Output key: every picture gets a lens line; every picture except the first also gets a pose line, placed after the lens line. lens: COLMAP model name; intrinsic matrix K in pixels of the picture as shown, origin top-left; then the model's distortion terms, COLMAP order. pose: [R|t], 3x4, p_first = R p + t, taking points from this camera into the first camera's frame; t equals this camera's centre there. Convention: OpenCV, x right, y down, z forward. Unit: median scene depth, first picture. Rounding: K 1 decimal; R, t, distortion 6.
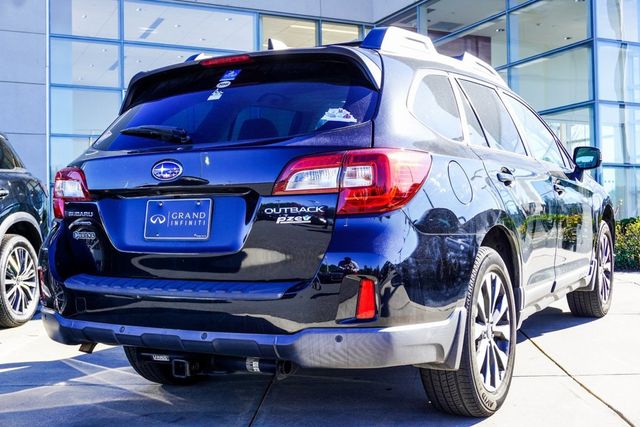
lens RADIAL K [[764.8, 0, 319.9], [0, 764.8, 211.4], [0, 0, 1]] dist [0.019941, 0.000000]
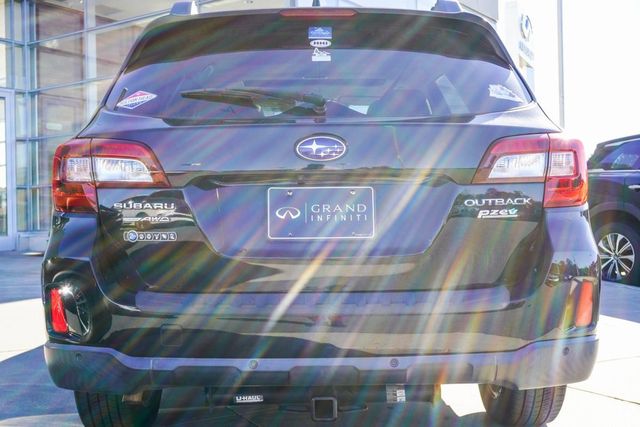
lens RADIAL K [[797.3, 0, 318.3], [0, 797.3, 217.6], [0, 0, 1]] dist [-0.023192, 0.000000]
pose [[0.870618, 0.001792, 0.491956, -0.589023], [-0.003004, 0.999994, 0.001673, 0.013562], [-0.491950, -0.002934, 0.870618, 0.319407]]
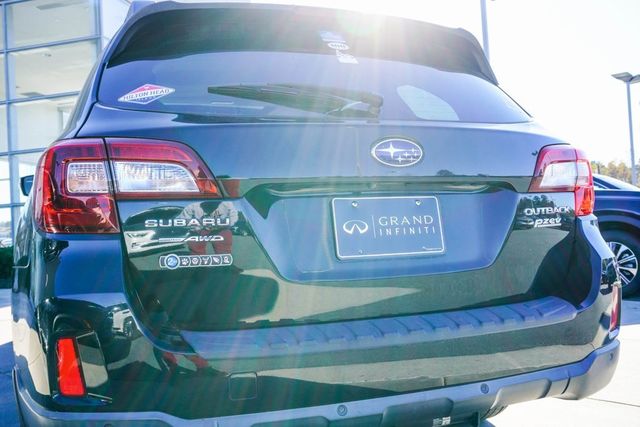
lens RADIAL K [[628.3, 0, 324.4], [0, 628.3, 210.1], [0, 0, 1]] dist [-0.034689, 0.000000]
pose [[0.637493, 0.013939, 0.770330, -0.660846], [0.028079, 0.998752, -0.041309, 0.017565], [-0.769945, 0.047964, 0.636306, 0.706191]]
